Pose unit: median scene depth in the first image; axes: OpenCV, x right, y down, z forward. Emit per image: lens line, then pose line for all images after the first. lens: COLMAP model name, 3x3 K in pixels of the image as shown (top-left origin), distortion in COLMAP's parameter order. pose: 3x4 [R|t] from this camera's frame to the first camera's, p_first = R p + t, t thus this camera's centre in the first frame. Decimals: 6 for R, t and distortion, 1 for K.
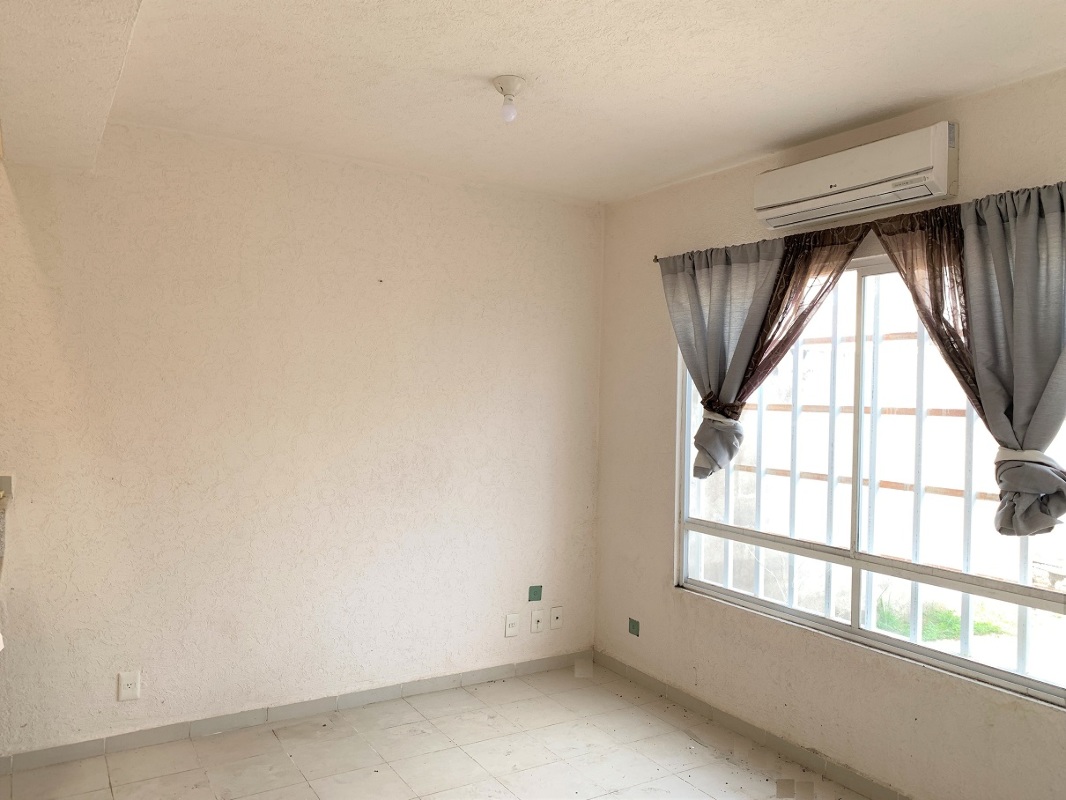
lens RADIAL K [[805.2, 0, 551.6], [0, 805.2, 401.0], [0, 0, 1]] dist [0.012178, -0.025011]
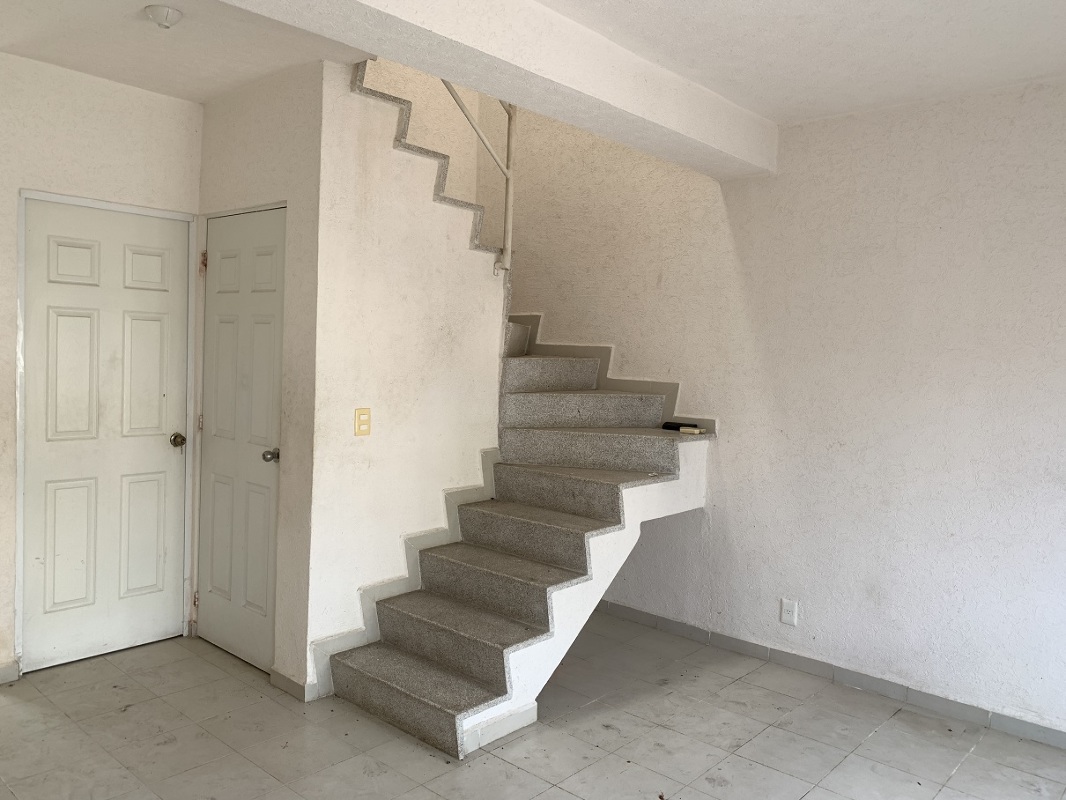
lens RADIAL K [[809.2, 0, 556.1], [0, 809.2, 398.9], [0, 0, 1]] dist [0.008206, -0.010240]
pose [[0.291130, 0.042645, -0.955732, 0.455412], [-0.039116, 0.998701, 0.032647, 0.022068], [0.955883, 0.027880, 0.292421, 0.317706]]
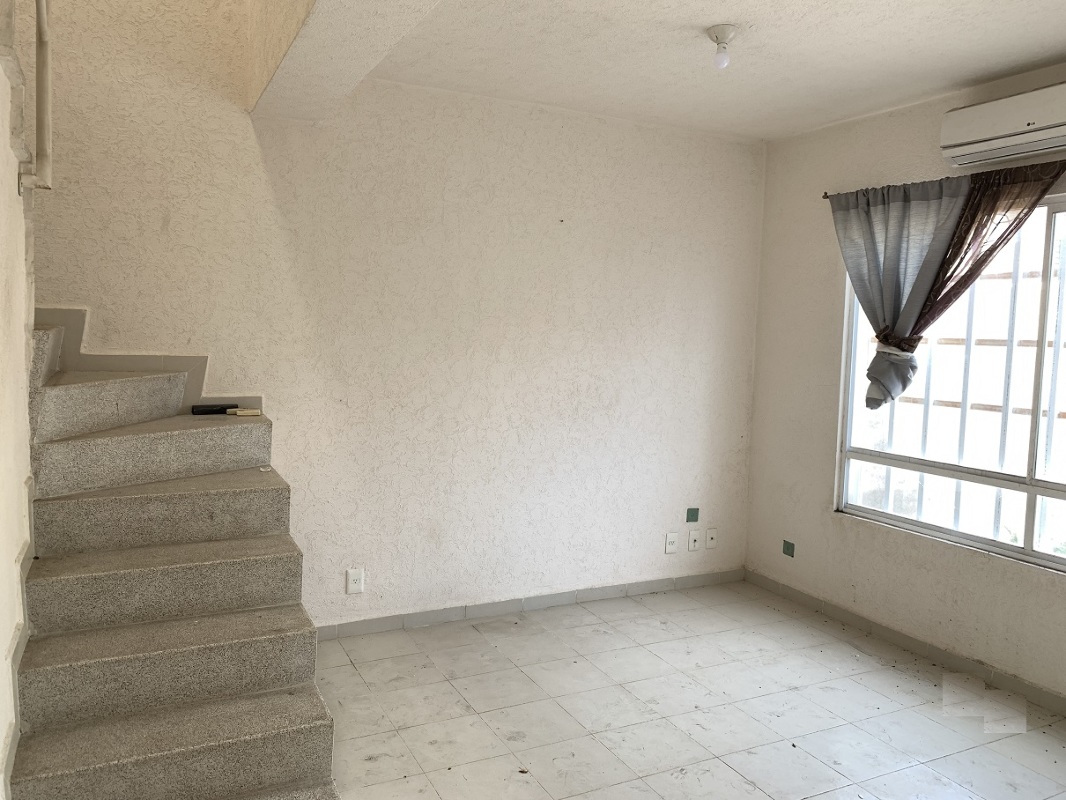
lens RADIAL K [[809.2, 0, 556.1], [0, 809.2, 398.9], [0, 0, 1]] dist [0.008206, -0.010240]
pose [[0.995409, 0.013212, -0.094801, -0.128535], [-0.005837, 0.996963, 0.077657, 0.004093], [0.095539, -0.076748, 0.992463, -0.090300]]
